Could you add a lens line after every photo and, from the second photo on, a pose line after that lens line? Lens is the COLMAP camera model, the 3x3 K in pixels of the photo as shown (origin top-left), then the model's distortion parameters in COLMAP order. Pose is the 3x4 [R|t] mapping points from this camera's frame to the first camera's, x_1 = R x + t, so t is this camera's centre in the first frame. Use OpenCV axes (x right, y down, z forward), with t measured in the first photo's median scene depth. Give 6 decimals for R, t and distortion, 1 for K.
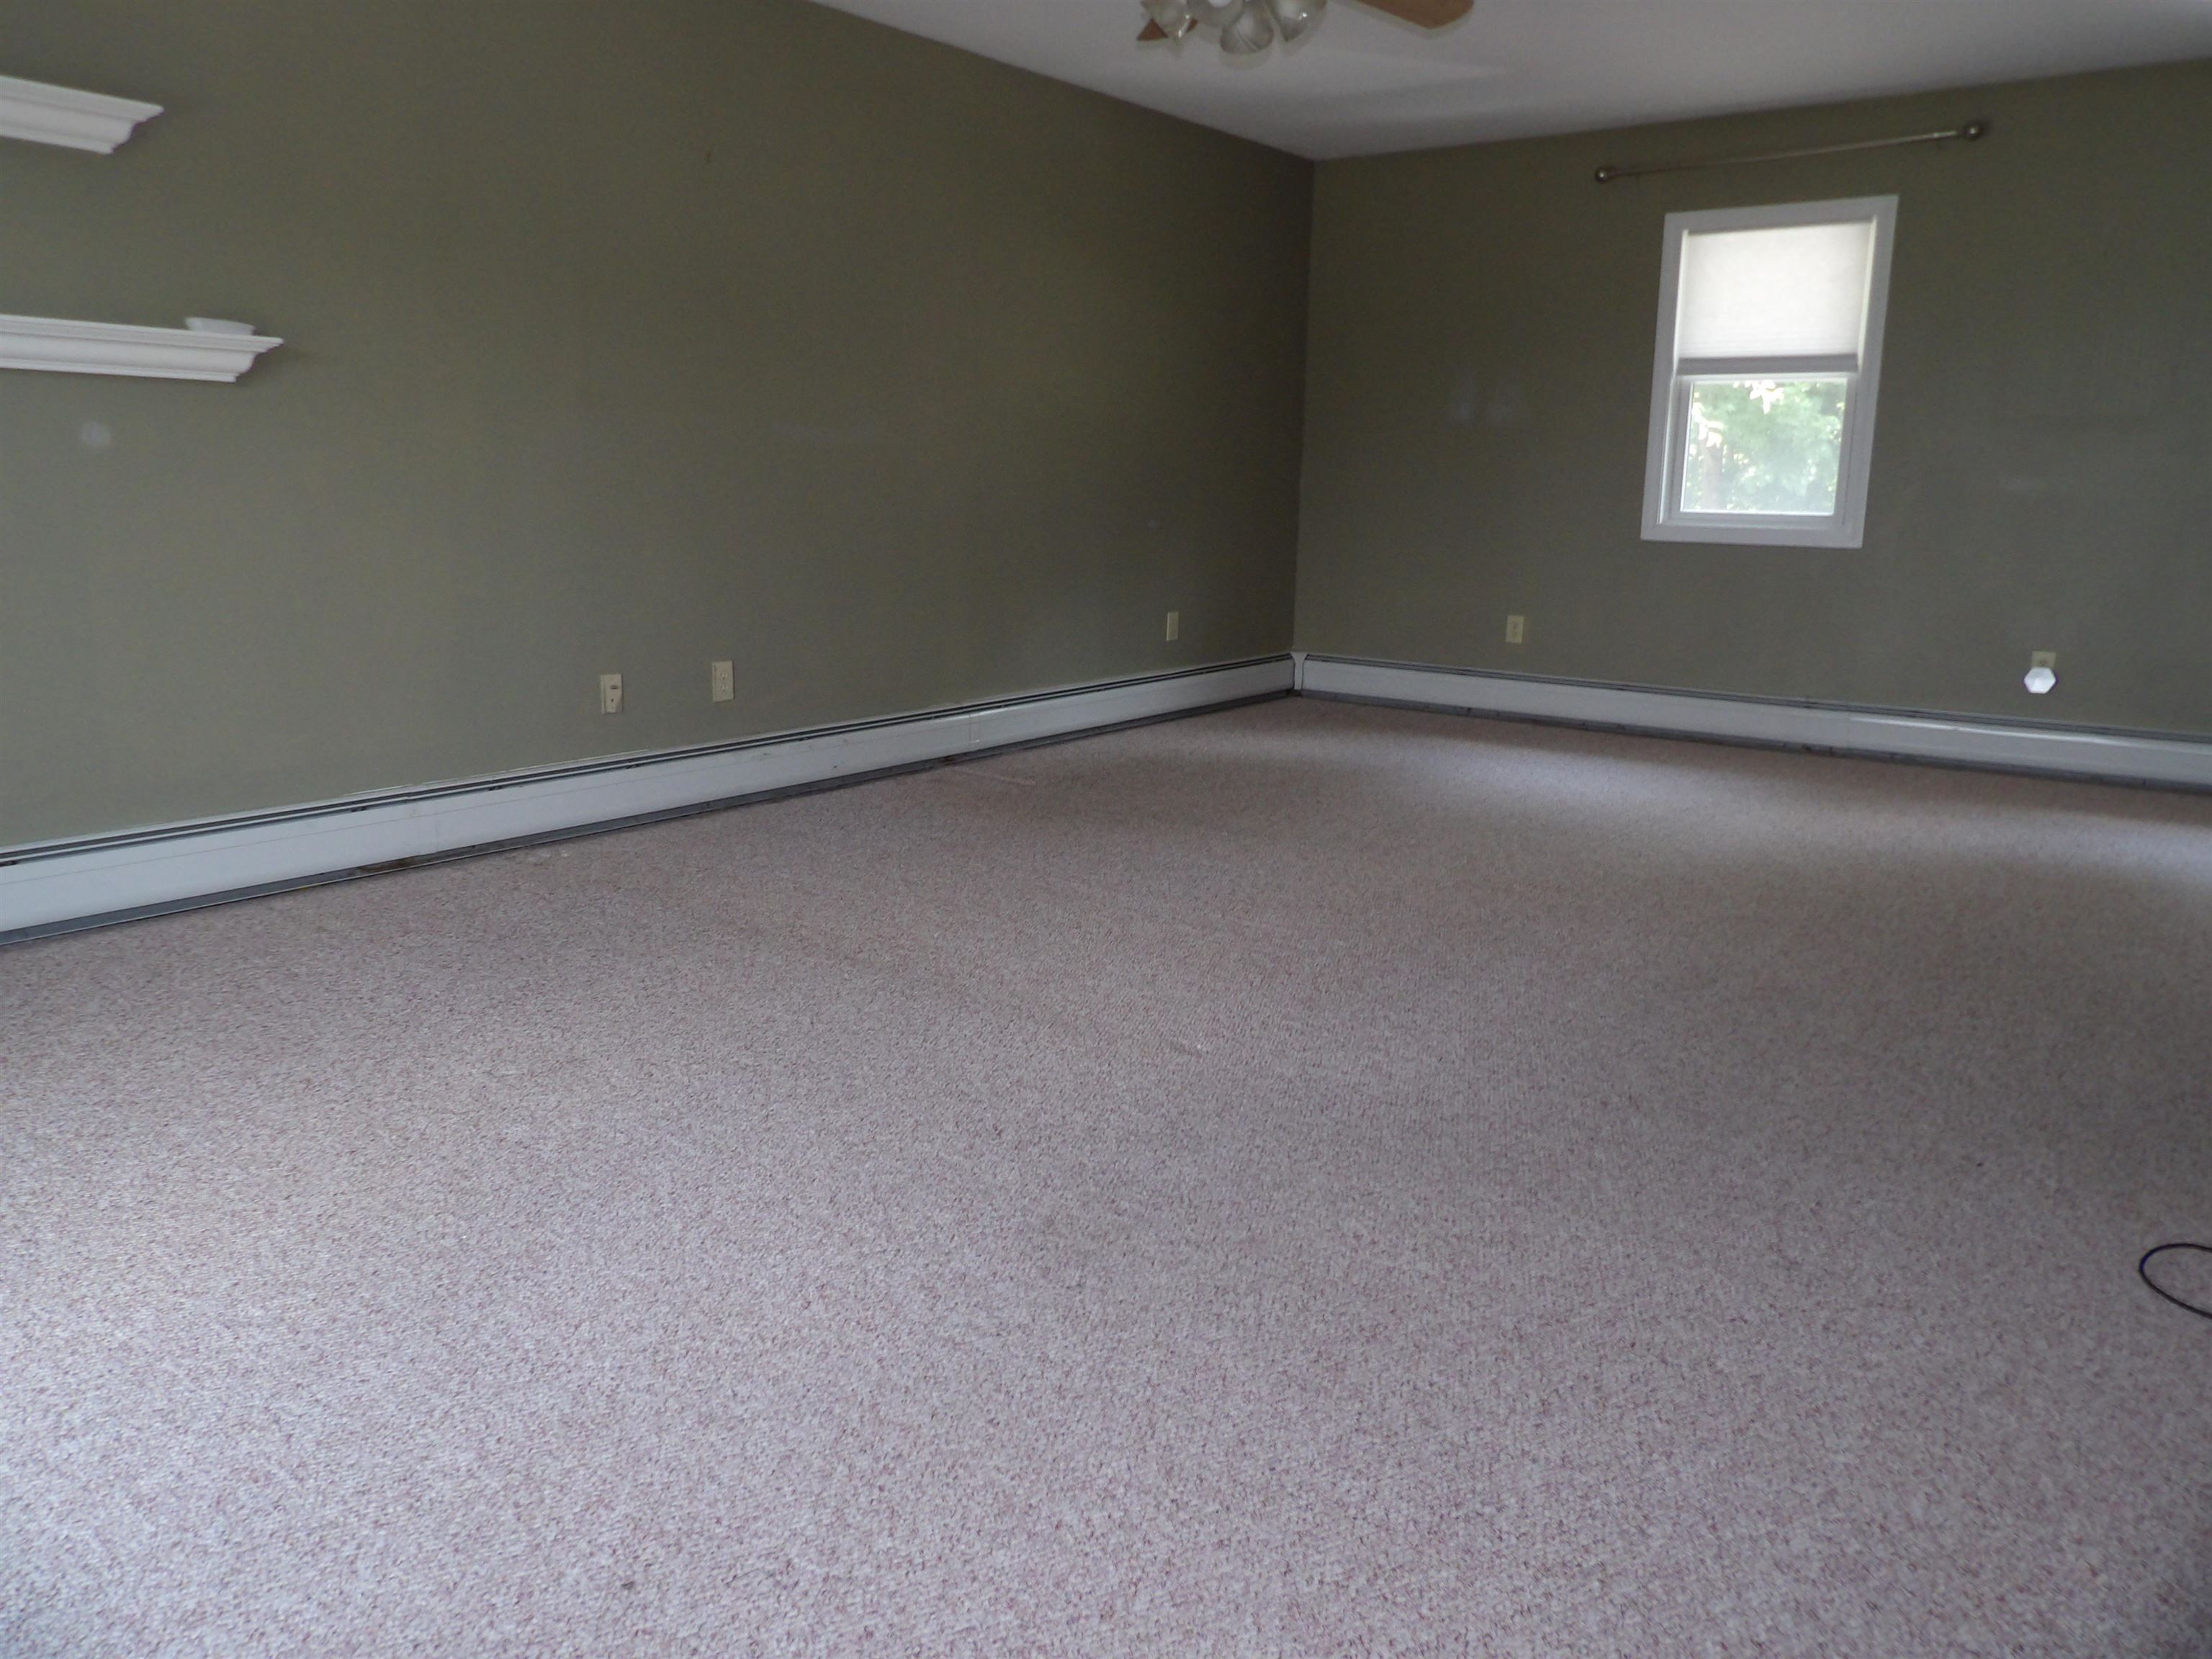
lens RADIAL K [[1578.9, 0, 1078.8], [0, 1578.9, 773.7], [0, 0, 1]] dist [-0.038976, 0.056397]
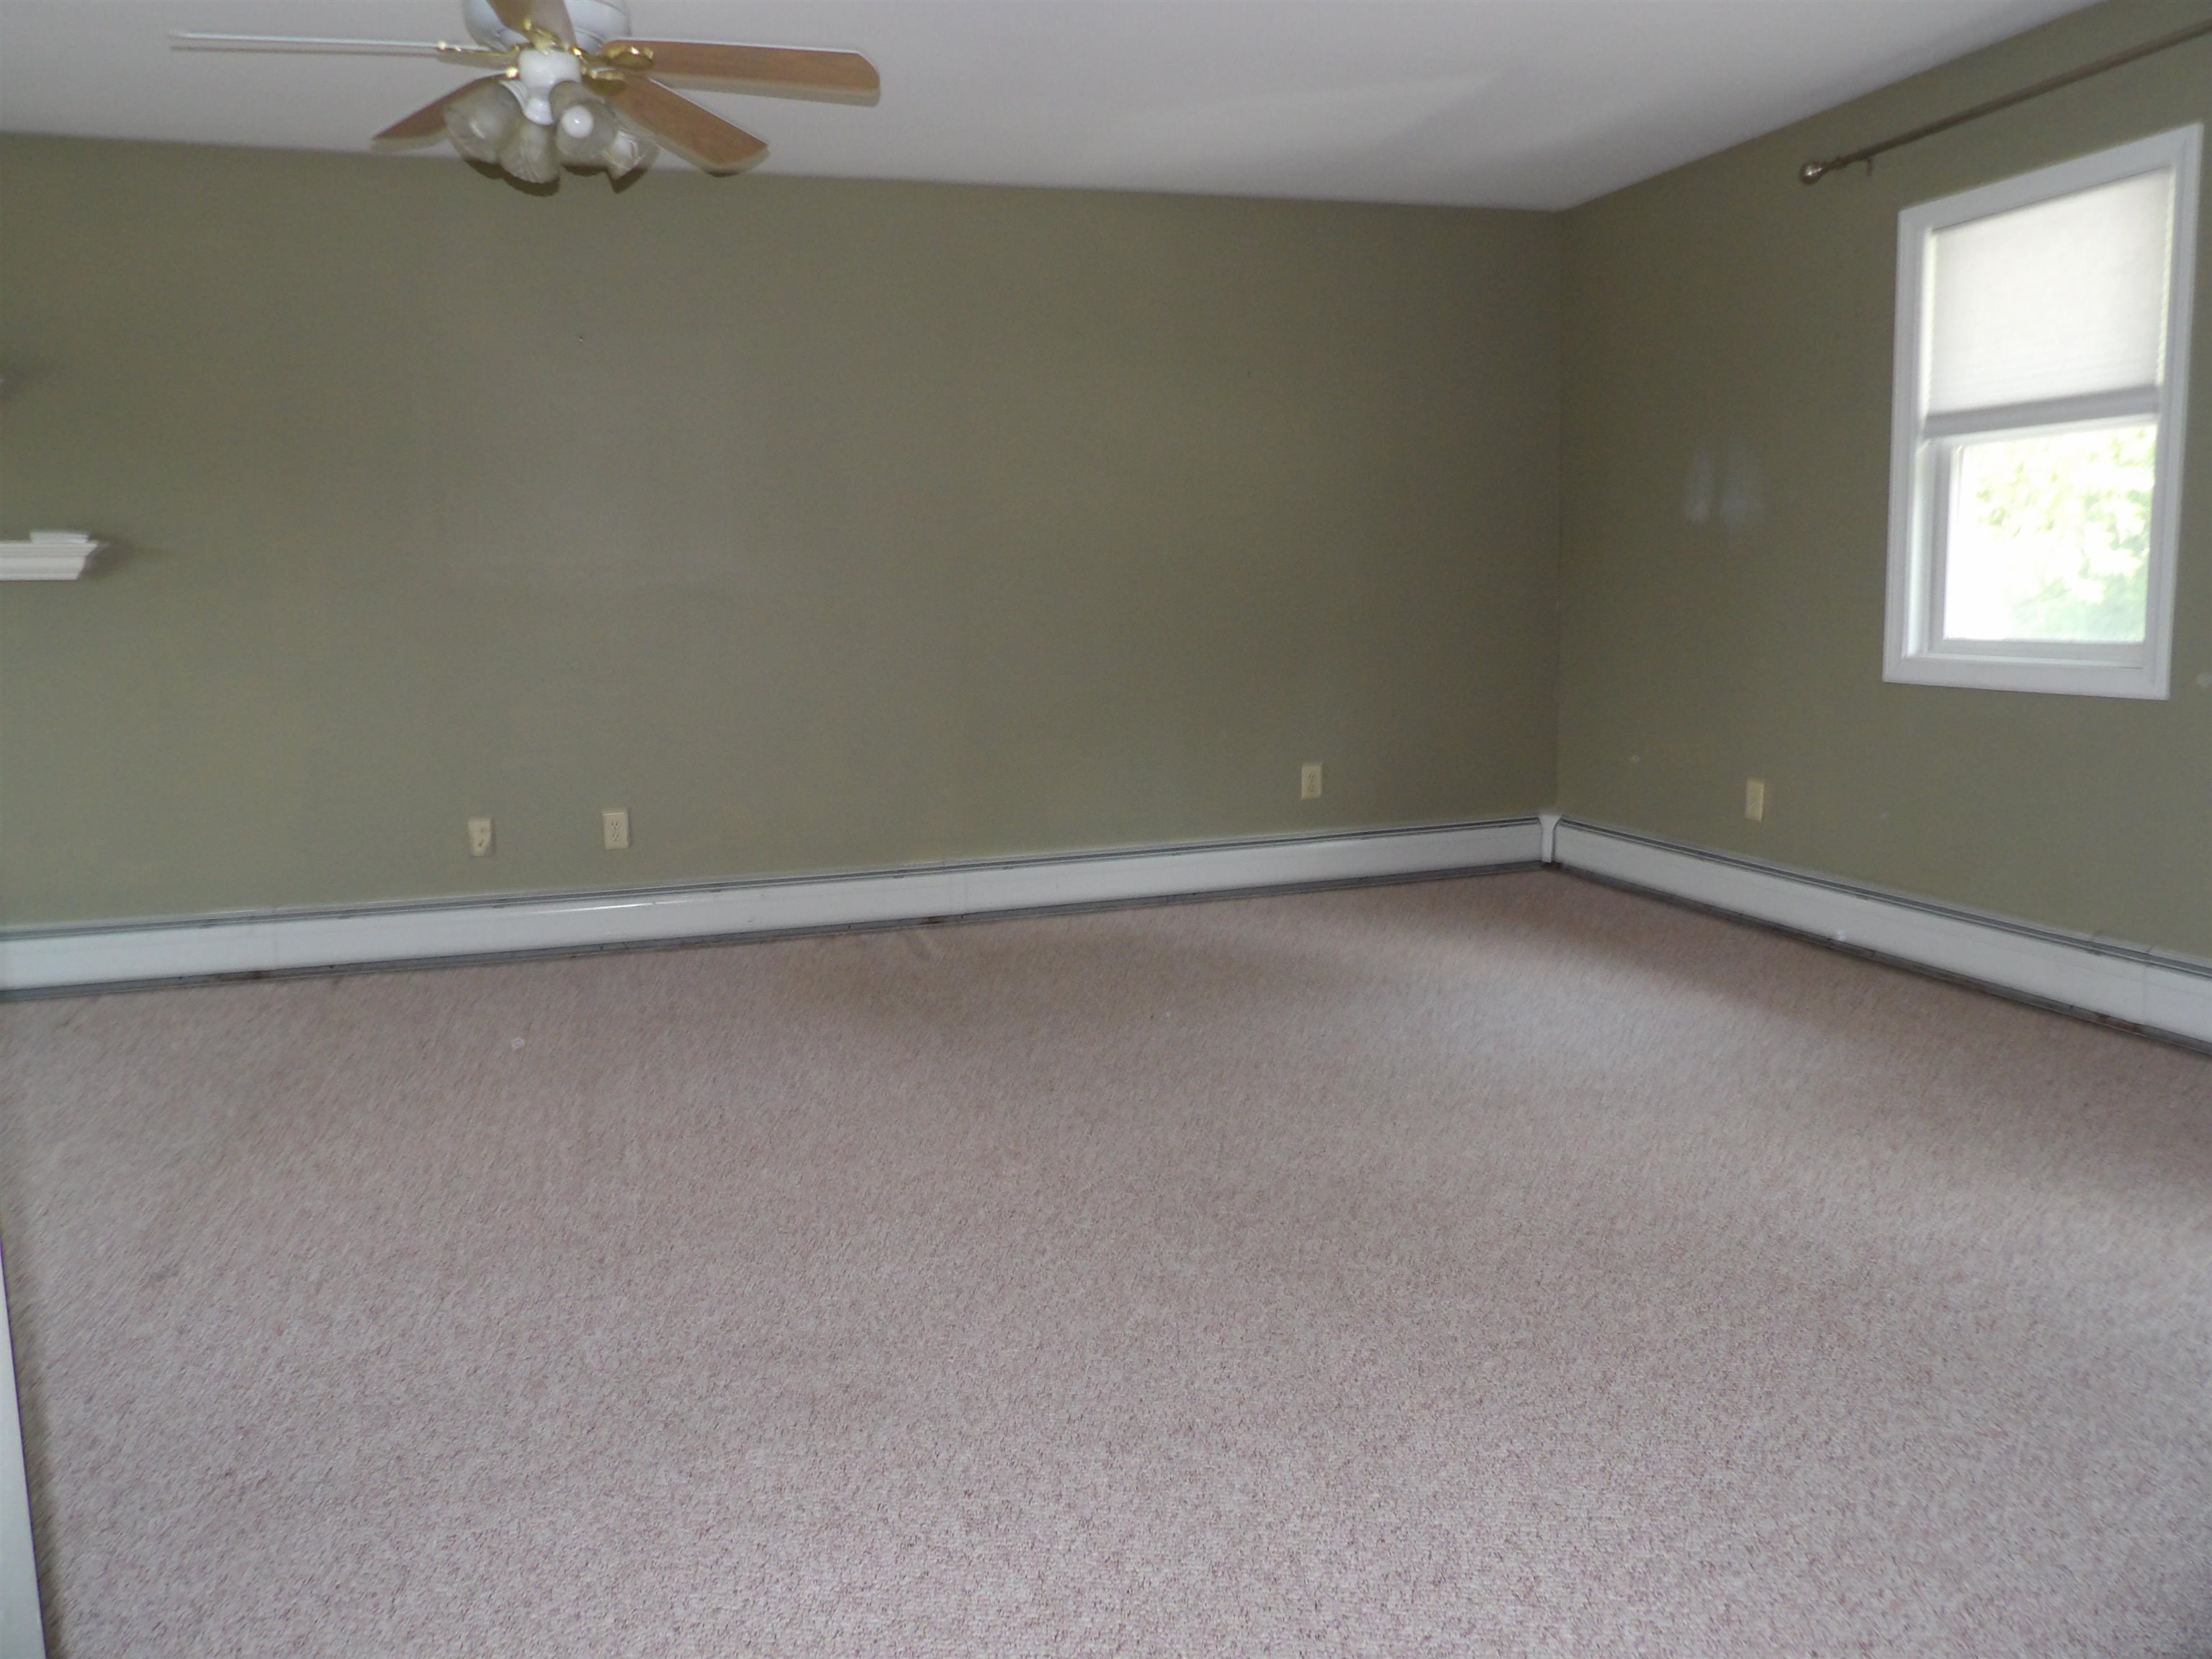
lens RADIAL K [[1578.9, 0, 1083.0], [0, 1578.9, 763.1], [0, 0, 1]] dist [-0.038976, 0.056397]
pose [[0.818973, 0.028476, -0.573125, 0.480200], [-0.070909, 0.996135, -0.051832, -0.053942], [0.569434, 0.083088, 0.817827, 0.252708]]
